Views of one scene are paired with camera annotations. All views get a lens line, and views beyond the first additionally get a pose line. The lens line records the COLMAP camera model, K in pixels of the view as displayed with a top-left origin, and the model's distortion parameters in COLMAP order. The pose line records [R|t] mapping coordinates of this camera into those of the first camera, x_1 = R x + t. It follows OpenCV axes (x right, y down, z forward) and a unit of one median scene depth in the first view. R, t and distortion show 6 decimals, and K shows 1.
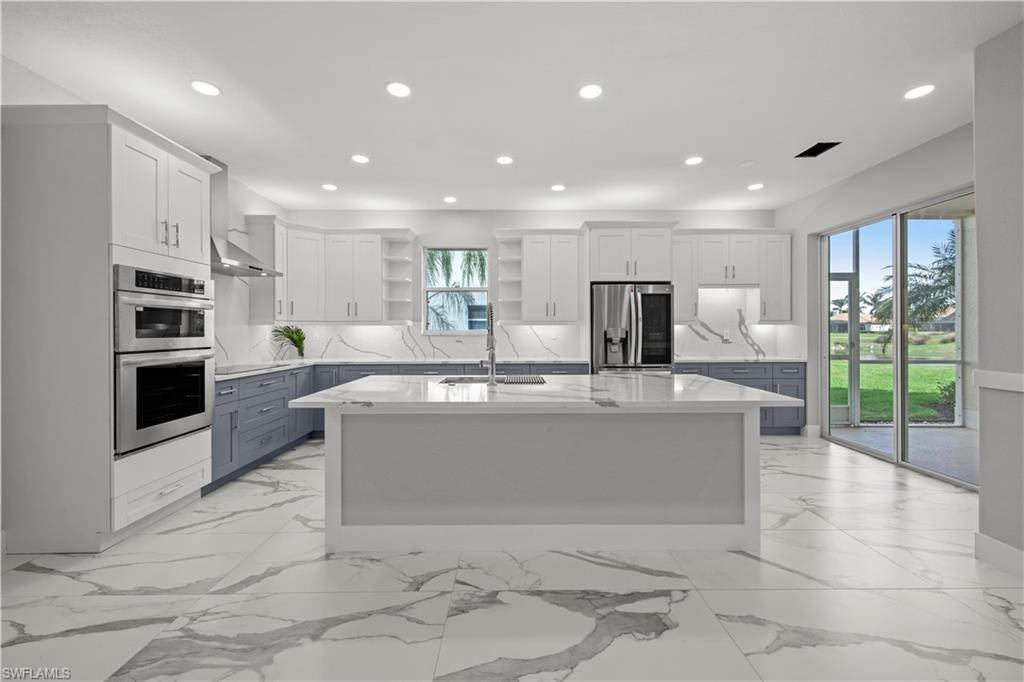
lens RADIAL K [[400.9, 0, 513.2], [0, 400.9, 330.3], [0, 0, 1]] dist [0.002983, -0.000720]
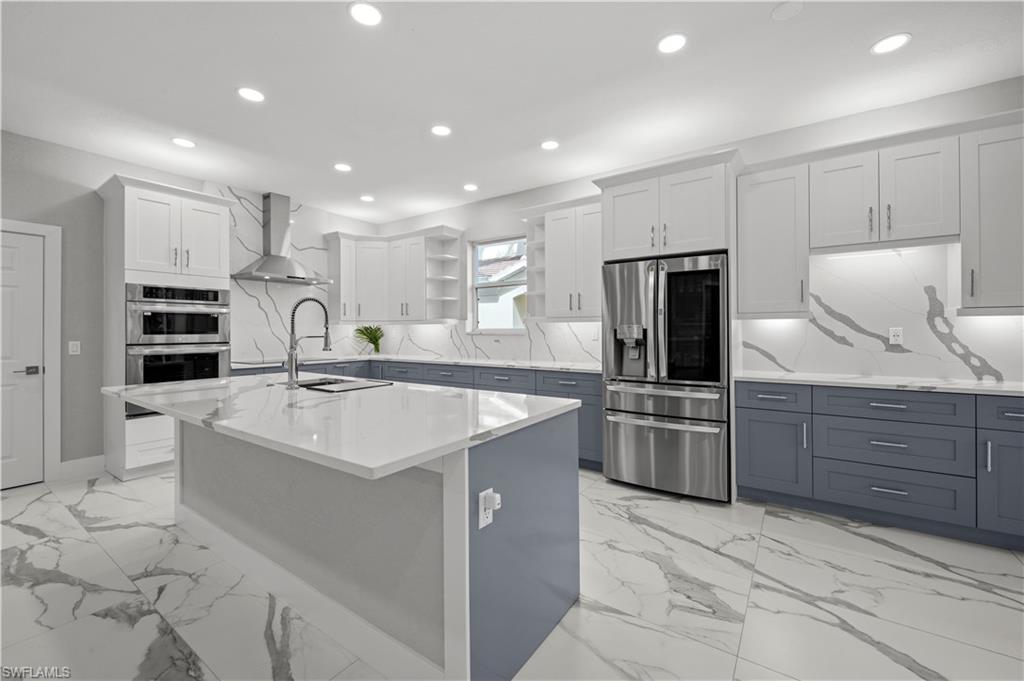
lens RADIAL K [[412.6, 0, 516.1], [0, 412.6, 329.8], [0, 0, 1]] dist [0.001055, -0.002542]
pose [[0.820196, -0.001300, -0.572081, 0.505306], [0.001247, 0.999999, -0.000485, 0.002632], [0.572082, -0.000316, 0.820197, 0.300006]]
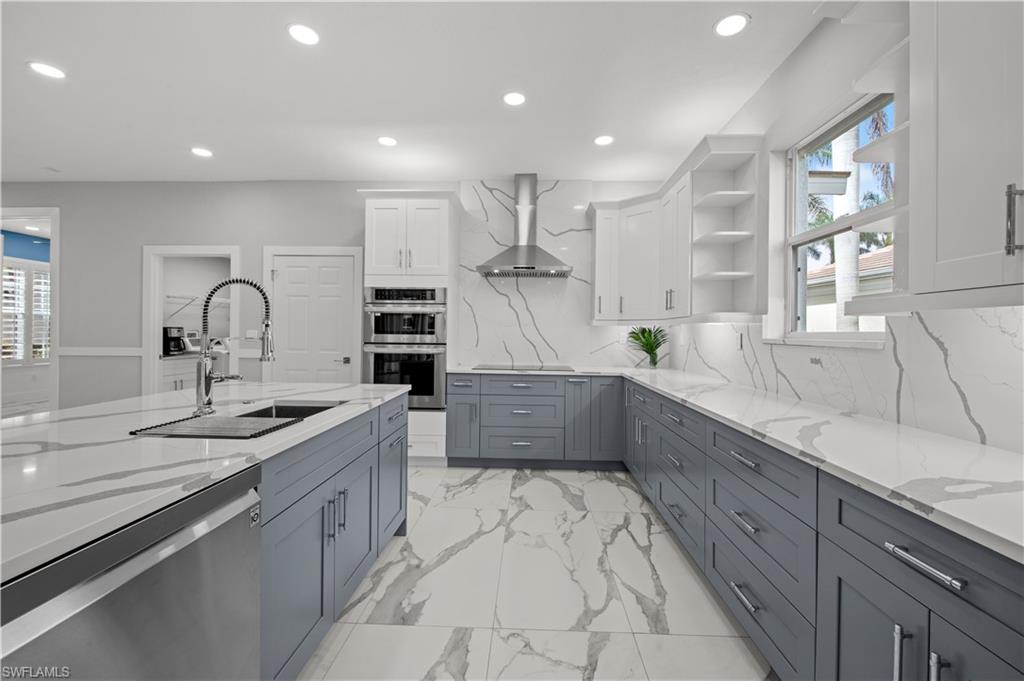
lens RADIAL K [[411.5, 0, 515.2], [0, 411.5, 334.2], [0, 0, 1]] dist [0.000384, -0.000141]
pose [[-0.047888, 0.004901, -0.998841, 0.309711], [-0.011353, 0.999921, 0.005450, 0.003218], [0.998788, 0.011601, -0.047828, 0.851997]]
